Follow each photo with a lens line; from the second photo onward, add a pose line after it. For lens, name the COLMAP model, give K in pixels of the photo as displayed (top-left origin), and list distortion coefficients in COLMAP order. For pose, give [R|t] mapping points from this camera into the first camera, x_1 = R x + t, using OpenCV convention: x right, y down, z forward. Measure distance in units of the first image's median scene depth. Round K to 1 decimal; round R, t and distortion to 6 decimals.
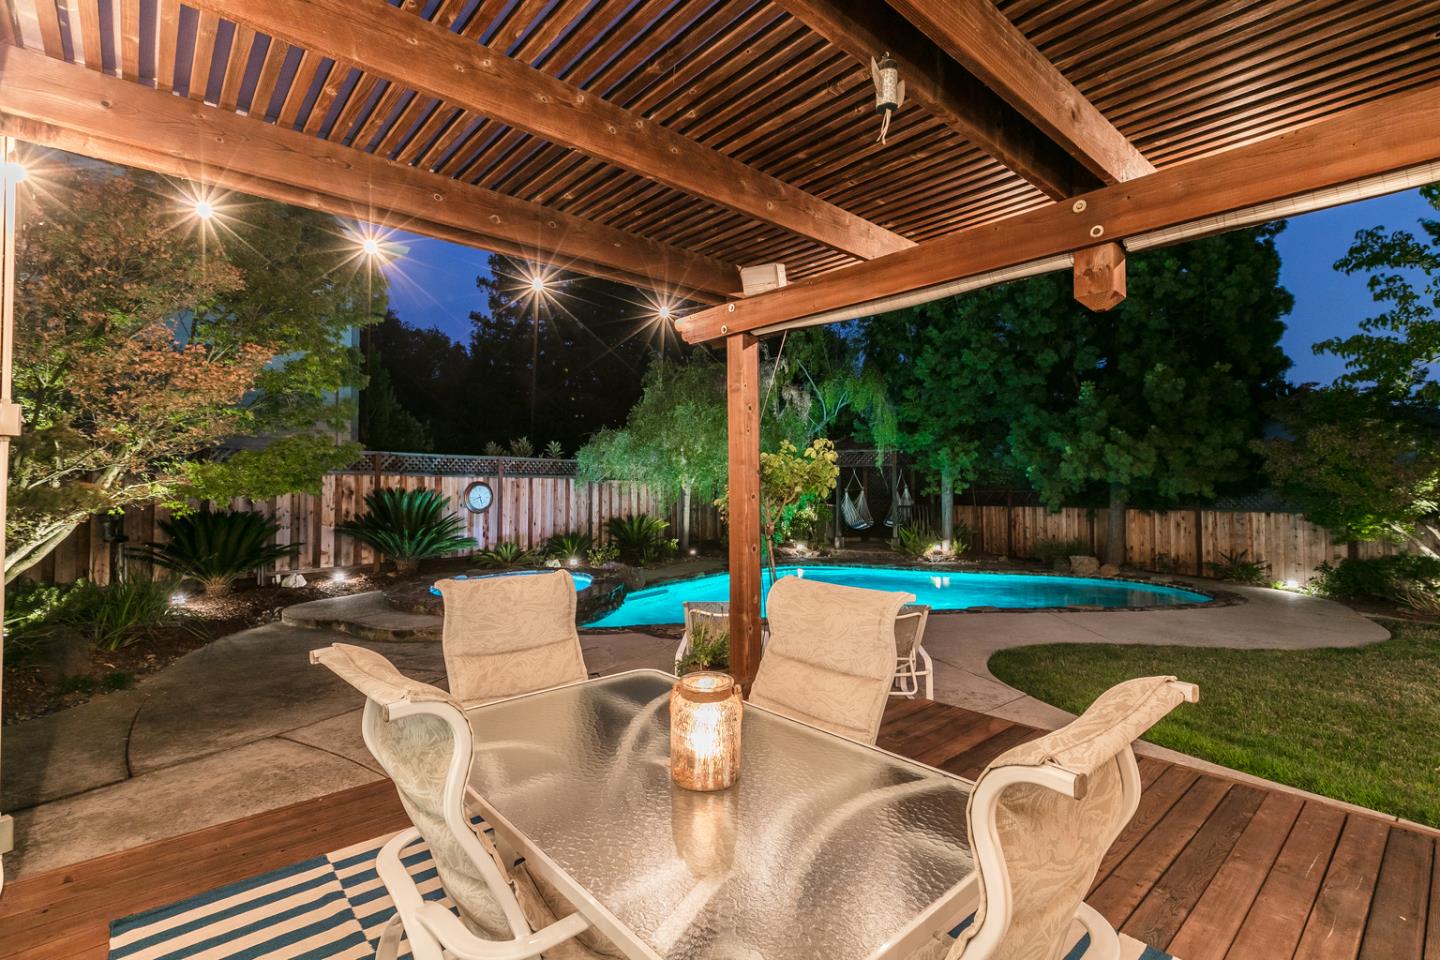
lens RADIAL K [[657.2, 0, 718.6], [0, 657.2, 468.7], [0, 0, 1]] dist [0.003748, -0.000054]
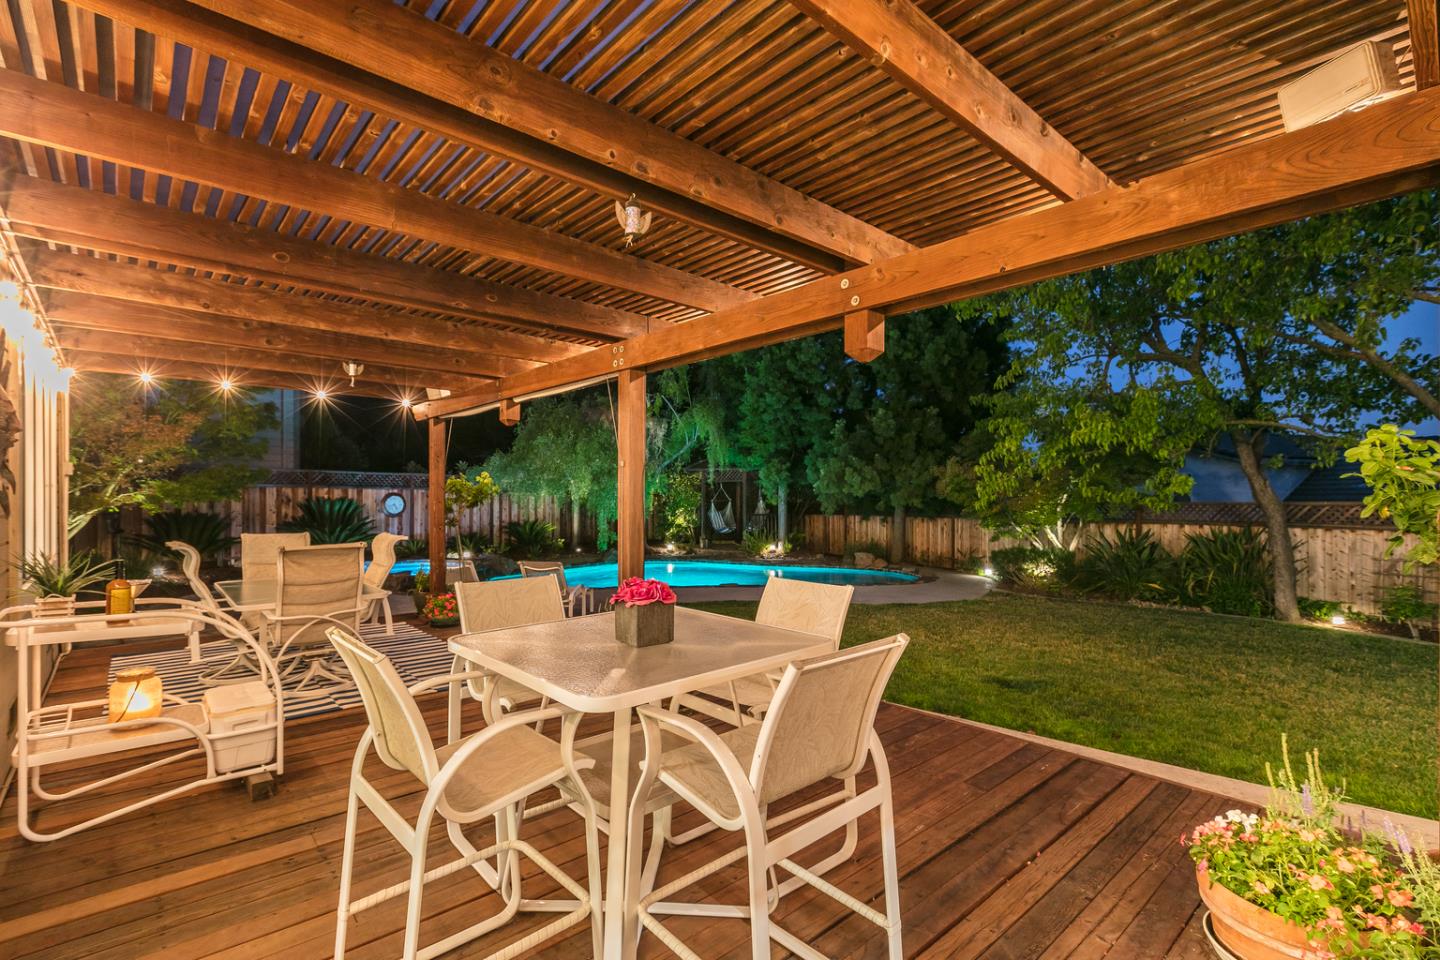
lens RADIAL K [[657.2, 0, 719.3], [0, 657.2, 494.1], [0, 0, 1]] dist [0.003748, -0.000054]
pose [[0.999981, 0.005186, -0.003234, 0.291811], [-0.005118, 0.999769, 0.020898, -0.008479], [0.003341, -0.020881, 0.999776, -0.309519]]
